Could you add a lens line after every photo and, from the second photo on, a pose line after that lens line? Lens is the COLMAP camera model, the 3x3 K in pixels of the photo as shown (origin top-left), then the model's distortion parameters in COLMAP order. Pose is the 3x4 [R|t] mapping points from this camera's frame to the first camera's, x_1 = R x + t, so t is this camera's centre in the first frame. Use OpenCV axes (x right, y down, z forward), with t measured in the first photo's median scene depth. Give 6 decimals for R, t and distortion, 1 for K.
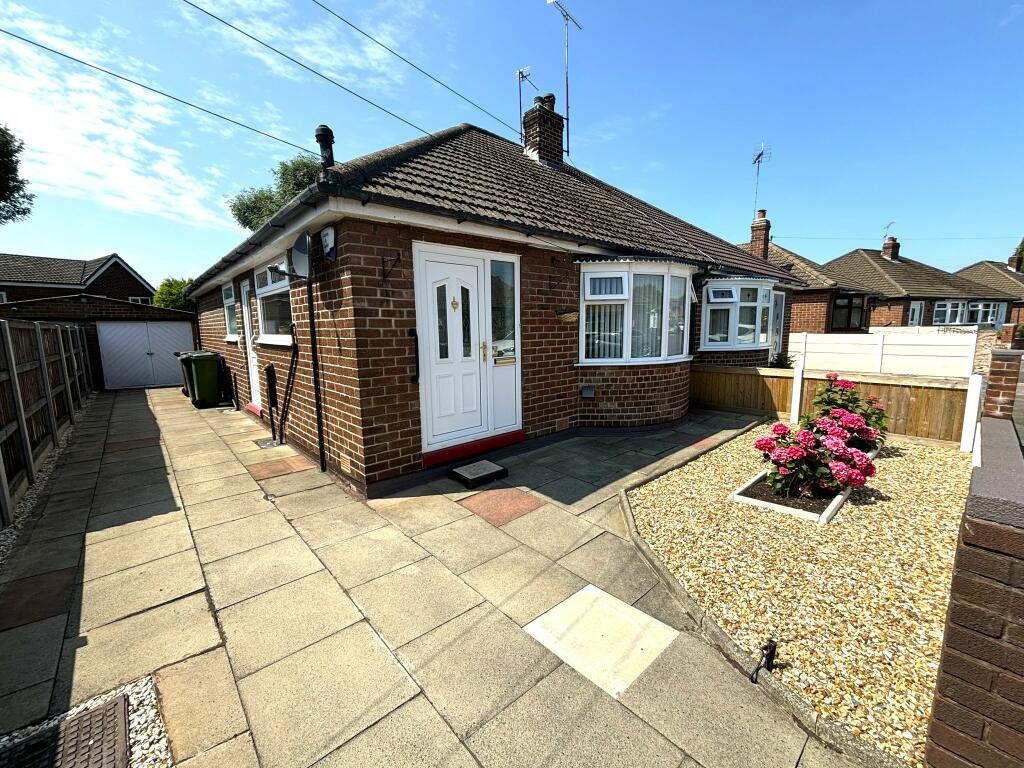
lens RADIAL K [[416.8, 0, 510.3], [0, 416.8, 385.1], [0, 0, 1]] dist [0.001319, -0.000411]
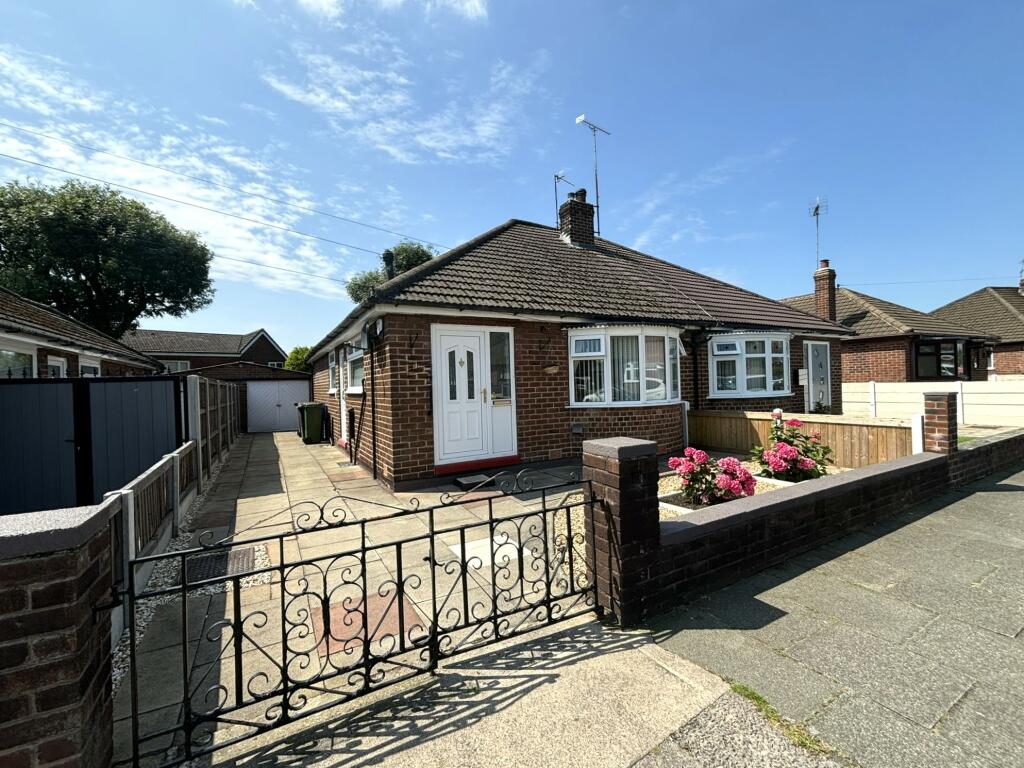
lens RADIAL K [[431.3, 0, 512.0], [0, 431.3, 384.0], [0, 0, 1]] dist [0.002599, -0.004371]
pose [[0.976425, -0.013789, -0.215414, 0.276398], [-0.015654, 0.990807, -0.134377, 0.059919], [0.215287, 0.134581, 0.967233, -0.312891]]
